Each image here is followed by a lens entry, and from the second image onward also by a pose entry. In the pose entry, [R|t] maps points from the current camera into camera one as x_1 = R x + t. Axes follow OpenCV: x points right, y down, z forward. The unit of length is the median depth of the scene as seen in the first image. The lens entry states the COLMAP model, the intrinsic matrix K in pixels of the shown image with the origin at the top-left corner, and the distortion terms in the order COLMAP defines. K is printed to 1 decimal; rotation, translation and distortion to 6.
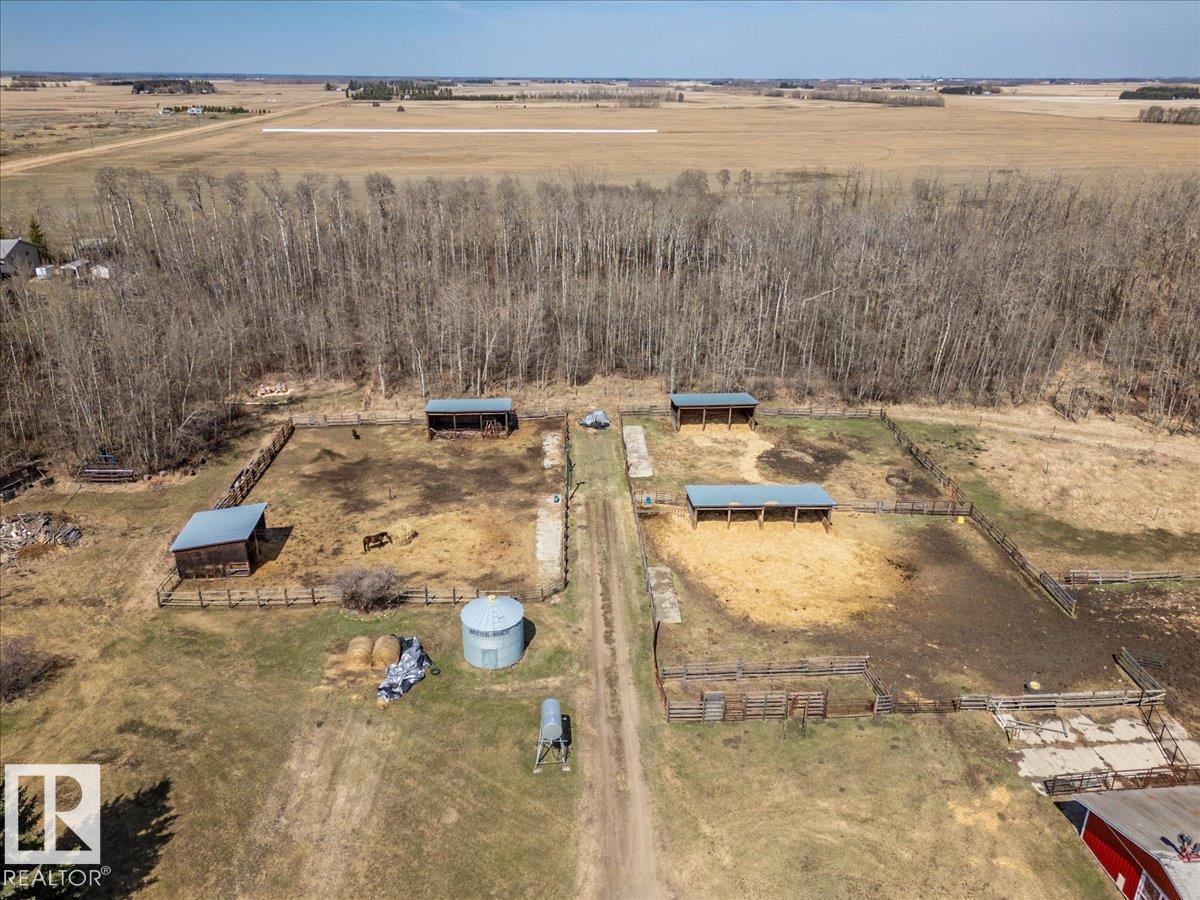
lens RADIAL K [[885.5, 0, 600.0], [0, 885.5, 450.0], [0, 0, 1]] dist [0.089032, -0.076394]
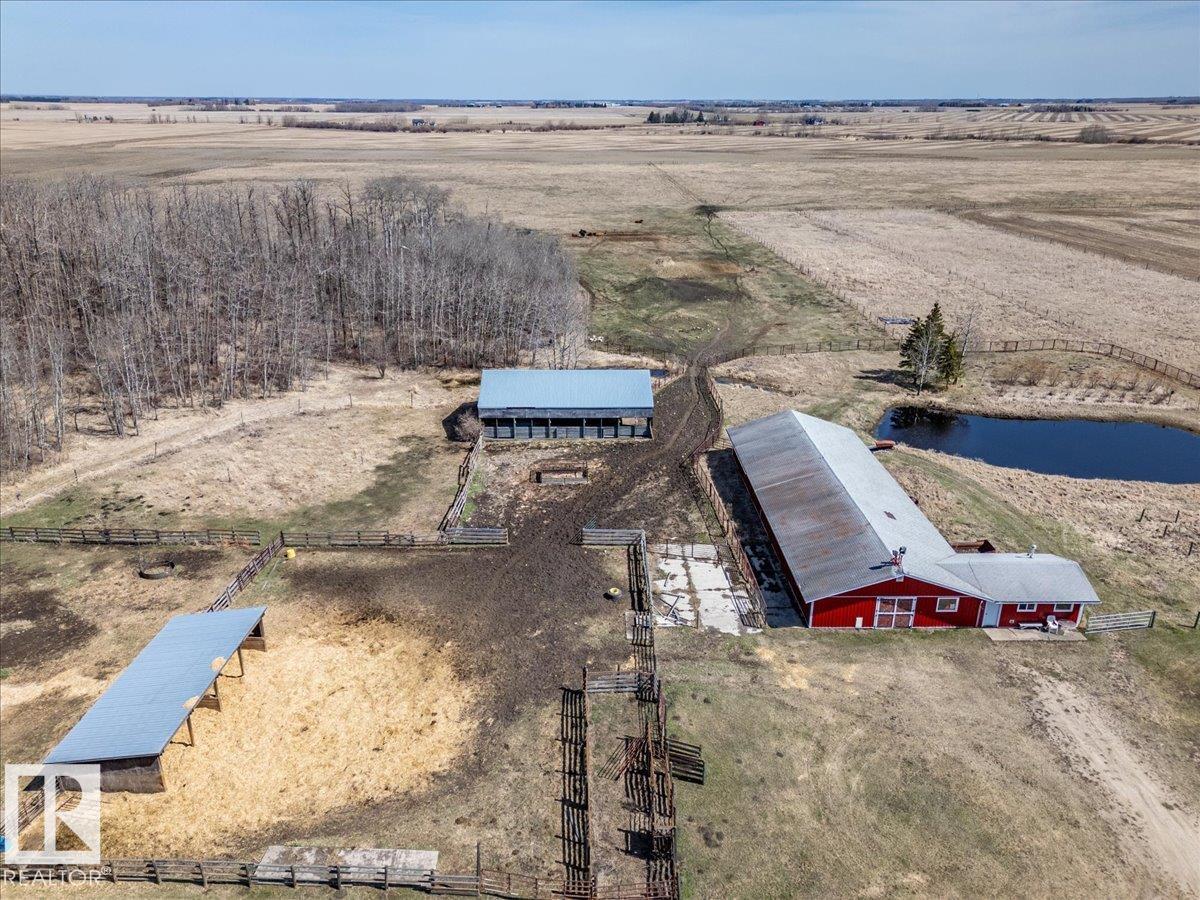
lens RADIAL K [[846.5, 0, 596.1], [0, 846.5, 448.8], [0, 0, 1]] dist [0.054020, -0.035092]
pose [[0.079769, -0.385111, 0.919416, -0.255746], [0.382233, 0.863668, 0.328597, -0.151636], [-0.920616, 0.325220, 0.216096, 0.512591]]
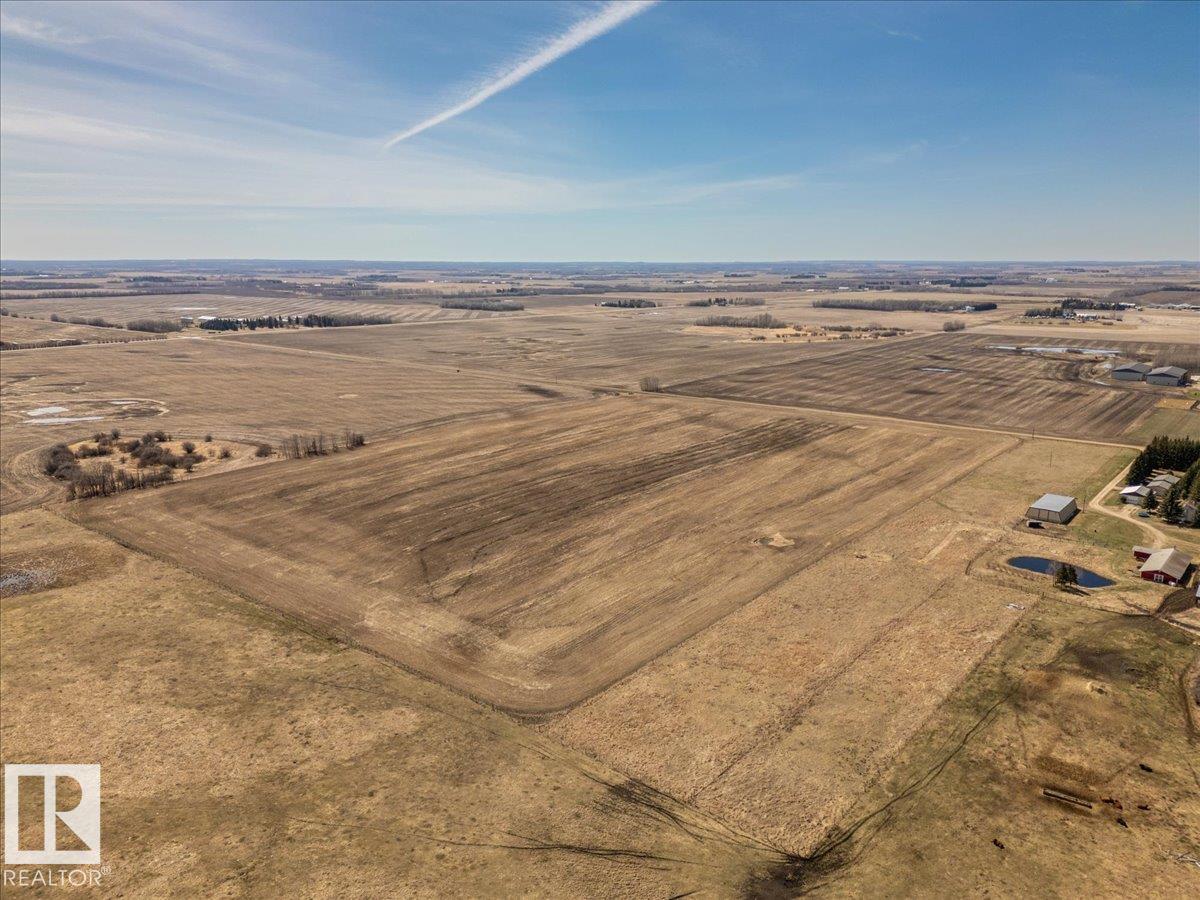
lens RADIAL K [[858.1, 0, 600.0], [0, 858.1, 450.0], [0, 0, 1]] dist [0.090664, -0.107315]
pose [[-0.728700, 0.137494, -0.670888, 4.491168], [-0.269549, 0.842980, 0.465541, -1.204027], [0.629554, 0.520077, -0.577218, 0.855892]]
